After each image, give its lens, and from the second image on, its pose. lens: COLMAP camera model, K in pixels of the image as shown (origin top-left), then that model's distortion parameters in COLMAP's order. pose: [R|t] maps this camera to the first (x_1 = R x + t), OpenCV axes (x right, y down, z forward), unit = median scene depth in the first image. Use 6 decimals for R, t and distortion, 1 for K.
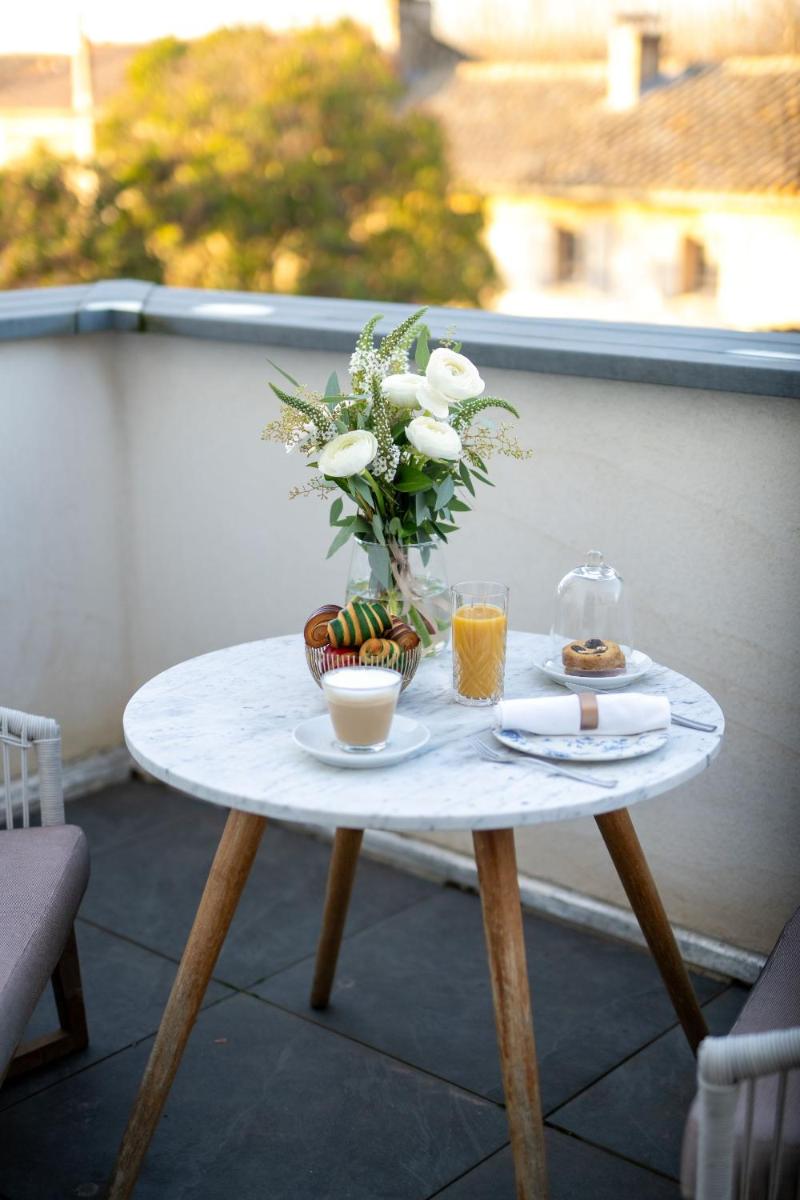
lens RADIAL K [[534.6, 0, 402.9], [0, 534.6, 601.3], [0, 0, 1]] dist [0.000883, -0.000096]
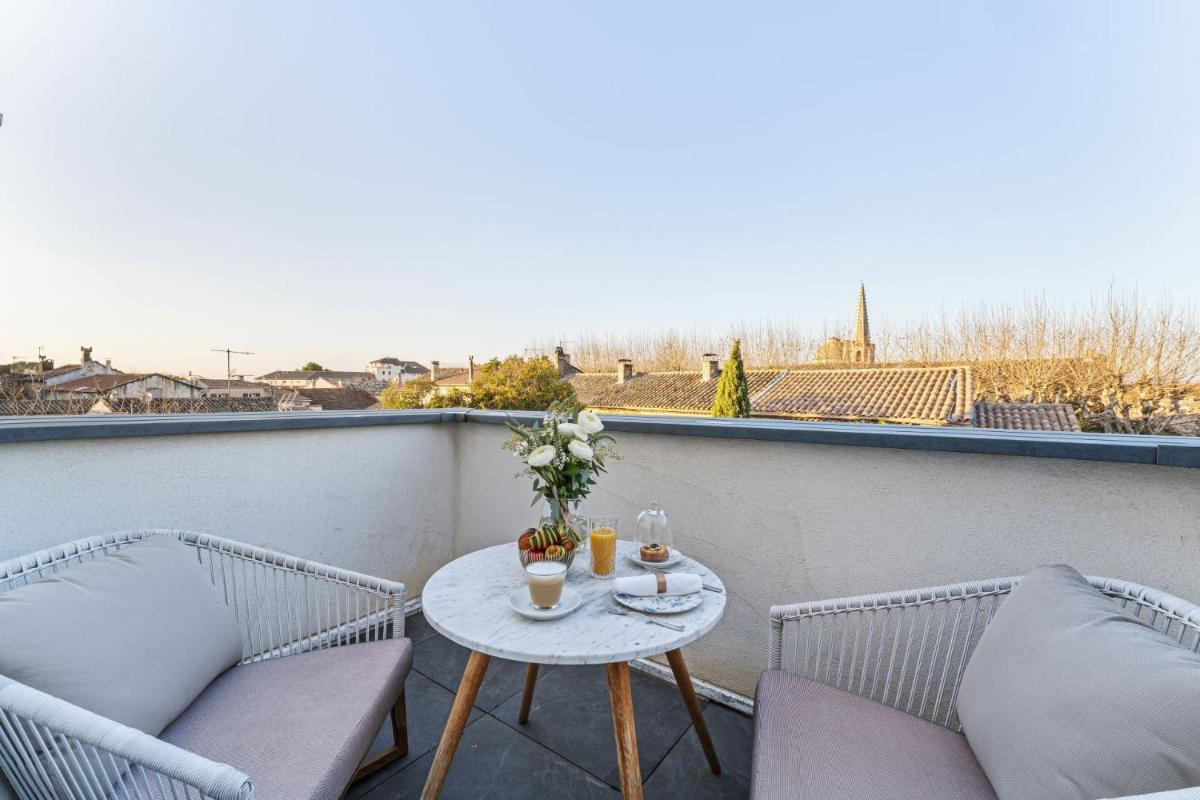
lens RADIAL K [[534.6, 0, 602.2], [0, 534.6, 389.7], [0, 0, 1]] dist [0.000883, -0.000096]
pose [[0.999799, -0.001699, 0.019986, 0.103645], [0.006734, 0.967013, -0.254637, 0.017719], [-0.018894, 0.254720, 0.966830, -1.227310]]
